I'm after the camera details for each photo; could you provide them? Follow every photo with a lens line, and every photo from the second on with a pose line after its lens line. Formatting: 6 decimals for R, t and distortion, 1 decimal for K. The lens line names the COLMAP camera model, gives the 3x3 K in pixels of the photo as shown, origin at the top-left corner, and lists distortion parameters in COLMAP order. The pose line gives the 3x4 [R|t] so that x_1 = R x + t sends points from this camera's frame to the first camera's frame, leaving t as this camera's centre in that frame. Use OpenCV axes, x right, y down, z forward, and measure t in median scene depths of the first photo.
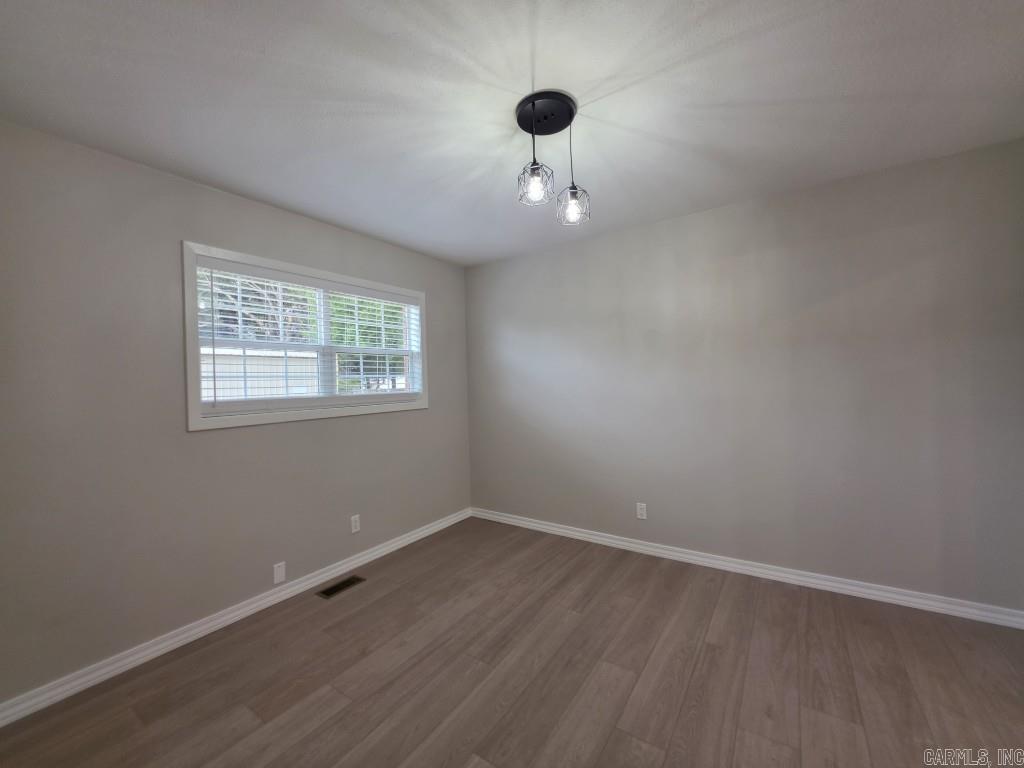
lens RADIAL K [[410.7, 0, 512.3], [0, 410.7, 379.4], [0, 0, 1]] dist [-0.002724, -0.000147]
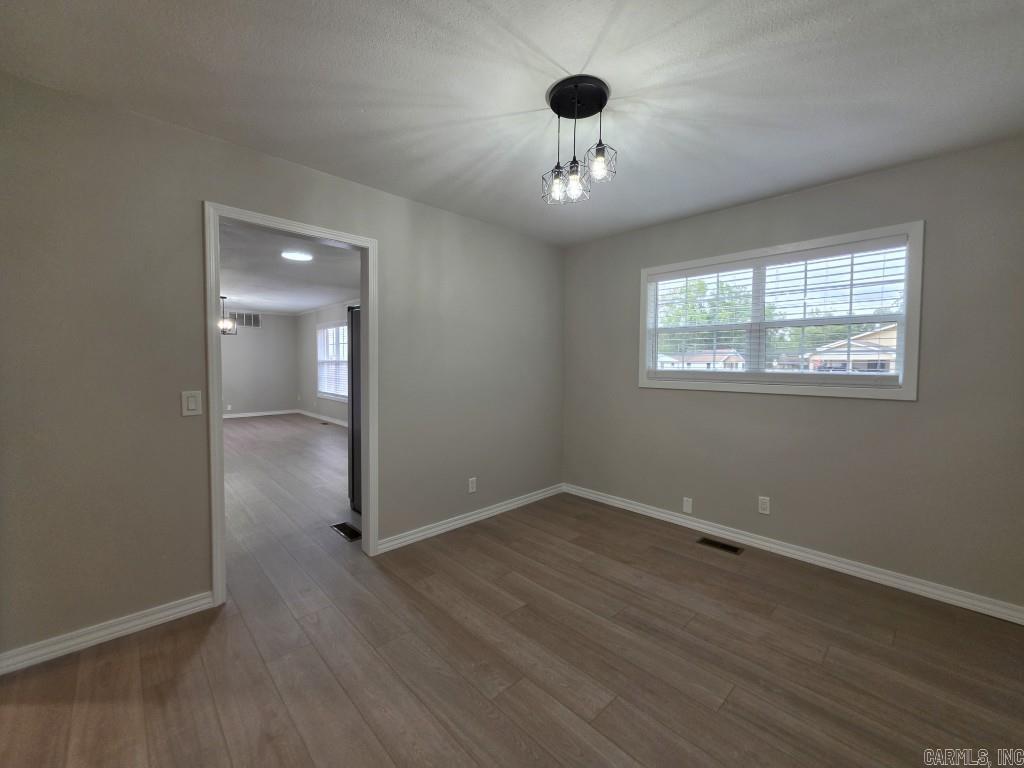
lens RADIAL K [[410.7, 0, 512.3], [0, 410.7, 379.4], [0, 0, 1]] dist [-0.002724, -0.000147]
pose [[-0.207397, 0.071160, -0.975665, 1.064171], [0.006752, 0.997431, 0.071312, -0.029912], [0.978234, 0.008202, -0.207344, 0.983007]]
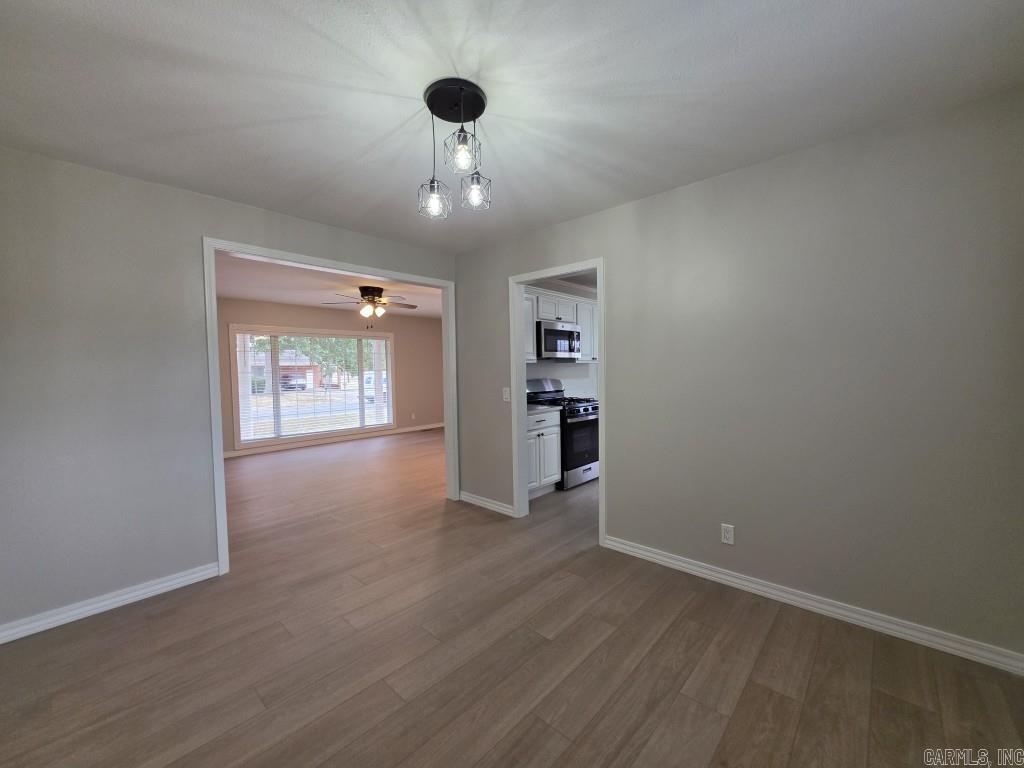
lens RADIAL K [[409.2, 0, 513.7], [0, 409.2, 386.8], [0, 0, 1]] dist [0.001372, 0.000124]
pose [[-0.989385, 0.041588, 0.139237, -0.153719], [0.045979, 0.998537, 0.028468, 0.017691], [-0.137849, 0.034568, -0.989850, 1.830622]]
